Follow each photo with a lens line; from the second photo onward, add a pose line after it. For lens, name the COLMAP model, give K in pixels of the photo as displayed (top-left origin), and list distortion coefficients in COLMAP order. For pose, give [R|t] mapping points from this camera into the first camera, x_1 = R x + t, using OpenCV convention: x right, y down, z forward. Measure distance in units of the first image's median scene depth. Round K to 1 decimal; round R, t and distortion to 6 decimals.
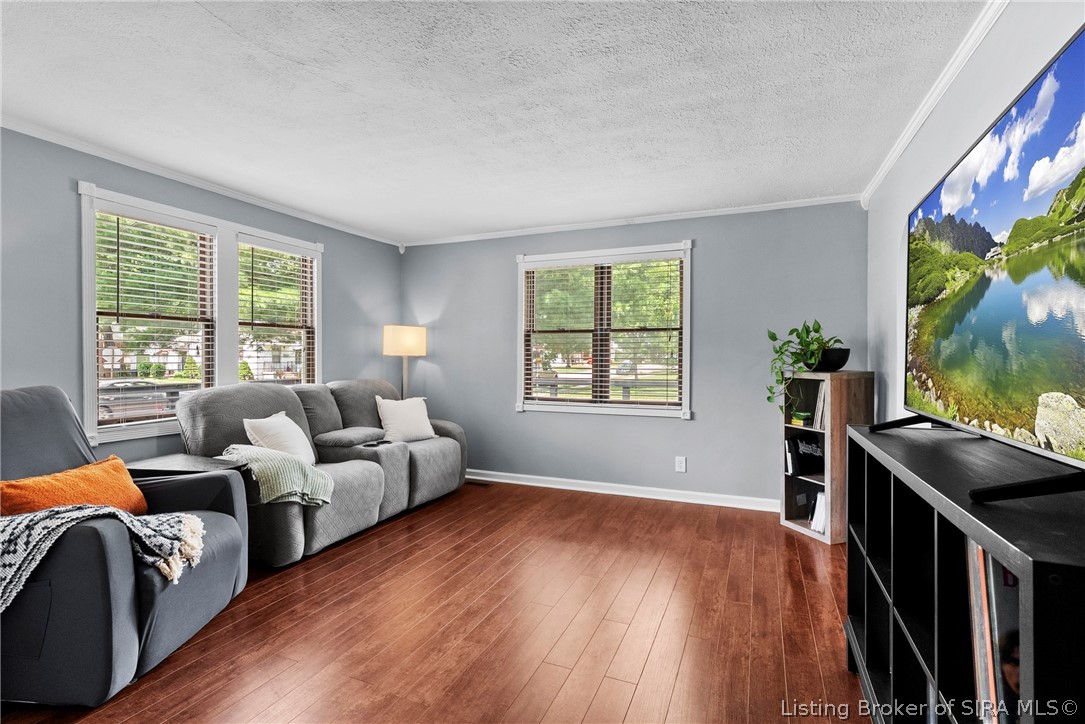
lens RADIAL K [[501.4, 0, 538.0], [0, 501.4, 365.0], [0, 0, 1]] dist [-0.006871, 0.002250]
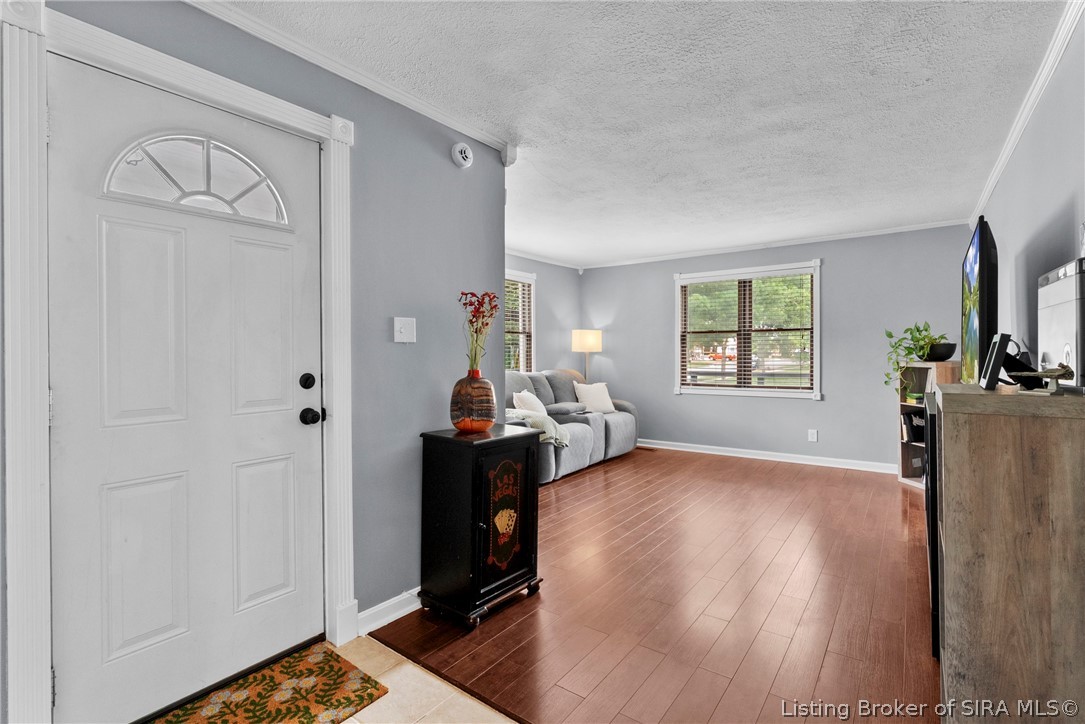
lens RADIAL K [[501.4, 0, 545.4], [0, 501.4, 356.8], [0, 0, 1]] dist [-0.006871, 0.002250]
pose [[0.977065, -0.006560, -0.212841, -0.106621], [0.004804, 0.999950, -0.008768, 0.006277], [0.212888, 0.007544, 0.977047, -0.387885]]
